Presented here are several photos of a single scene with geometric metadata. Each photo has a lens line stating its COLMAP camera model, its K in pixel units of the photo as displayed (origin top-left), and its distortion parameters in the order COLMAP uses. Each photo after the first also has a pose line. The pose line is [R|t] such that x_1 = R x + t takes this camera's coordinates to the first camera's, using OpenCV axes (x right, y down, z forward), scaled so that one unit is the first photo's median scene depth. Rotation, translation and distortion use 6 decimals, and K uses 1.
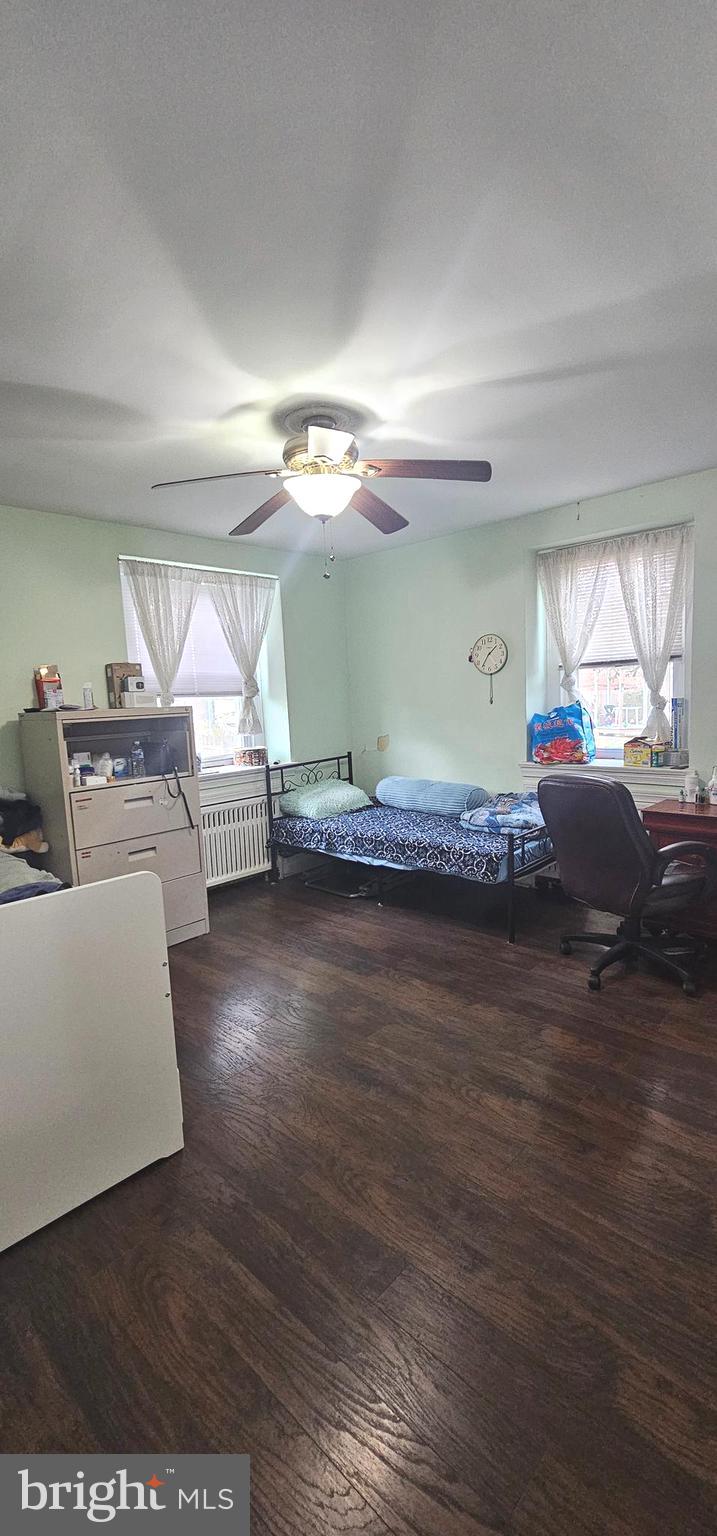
lens RADIAL K [[621.2, 0, 358.5], [0, 621.2, 768.0], [0, 0, 1]] dist [-0.008678, 0.000778]
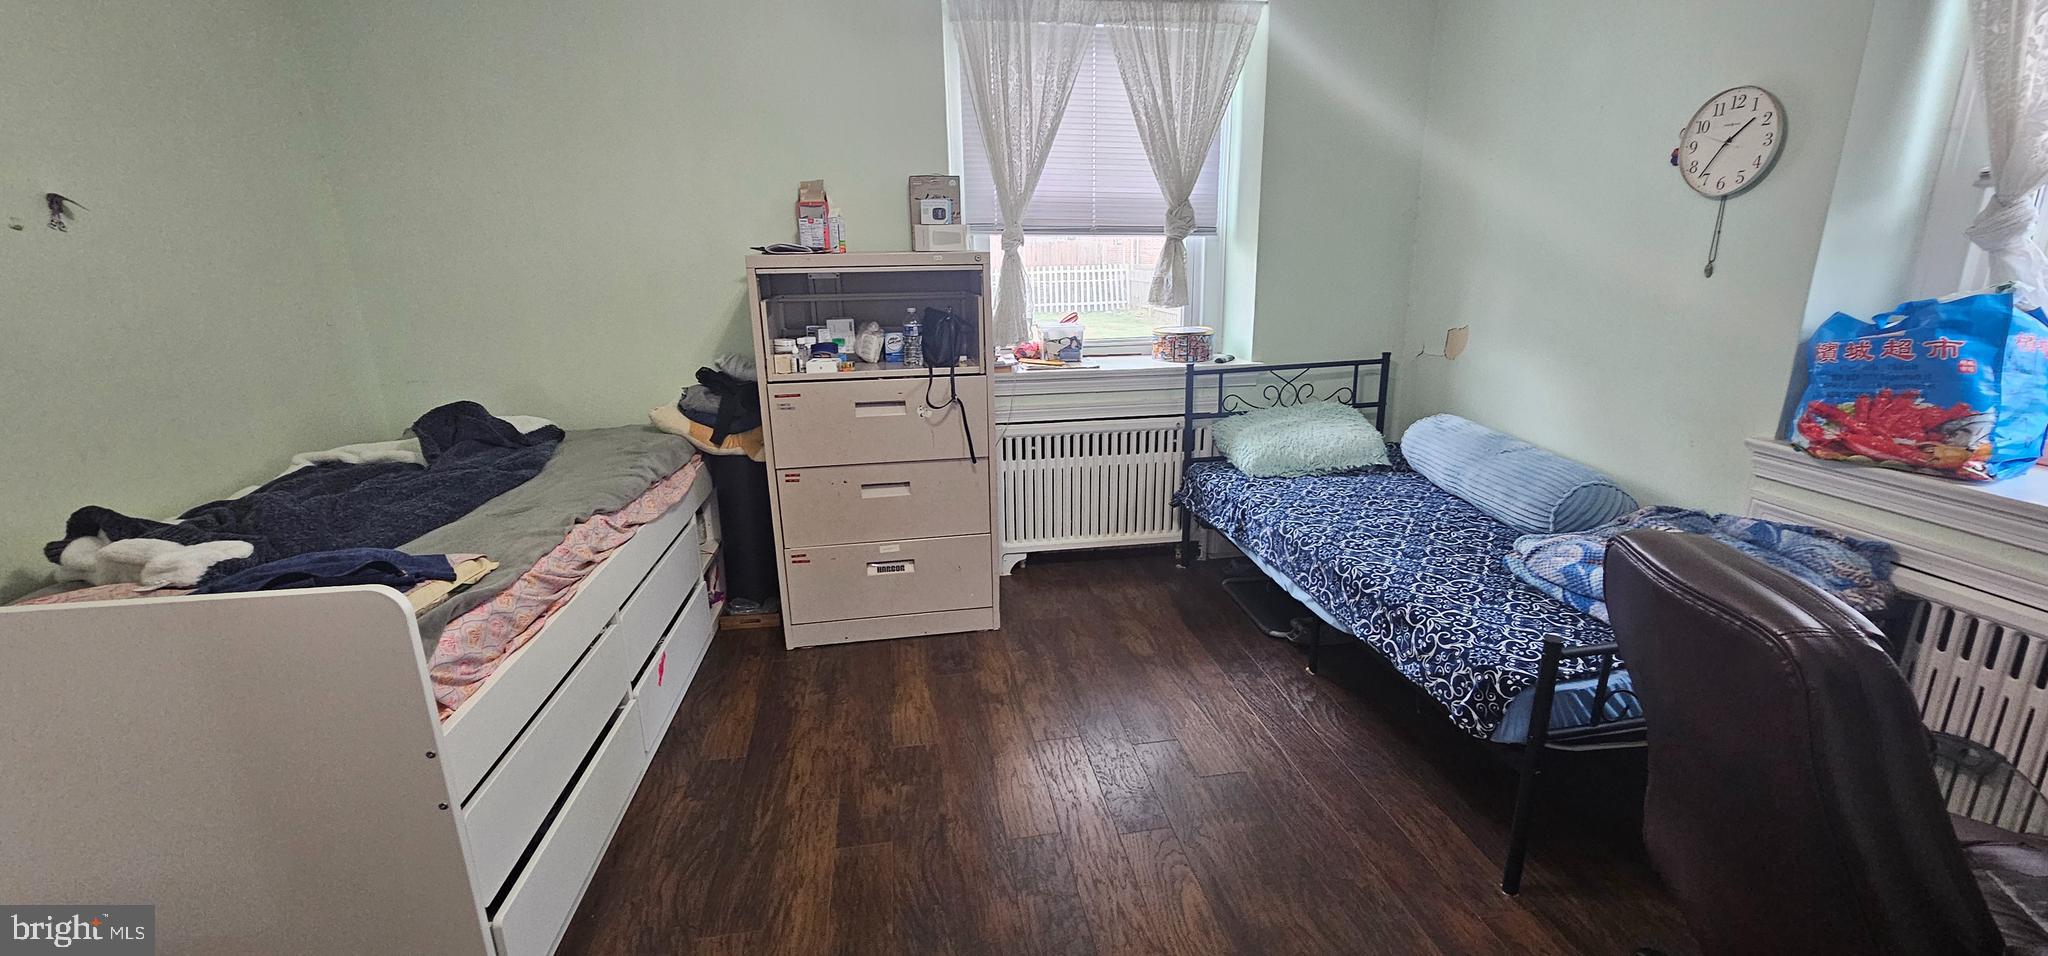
lens RADIAL K [[828.3, 0, 1024.0], [0, 828.3, 478.0], [0, 0, 1]] dist [-0.008678, 0.000778]
pose [[0.797925, 0.196129, -0.569956, 0.198911], [-0.092202, 0.974168, 0.206143, -0.049147], [0.595663, -0.111935, 0.795397, 0.331282]]
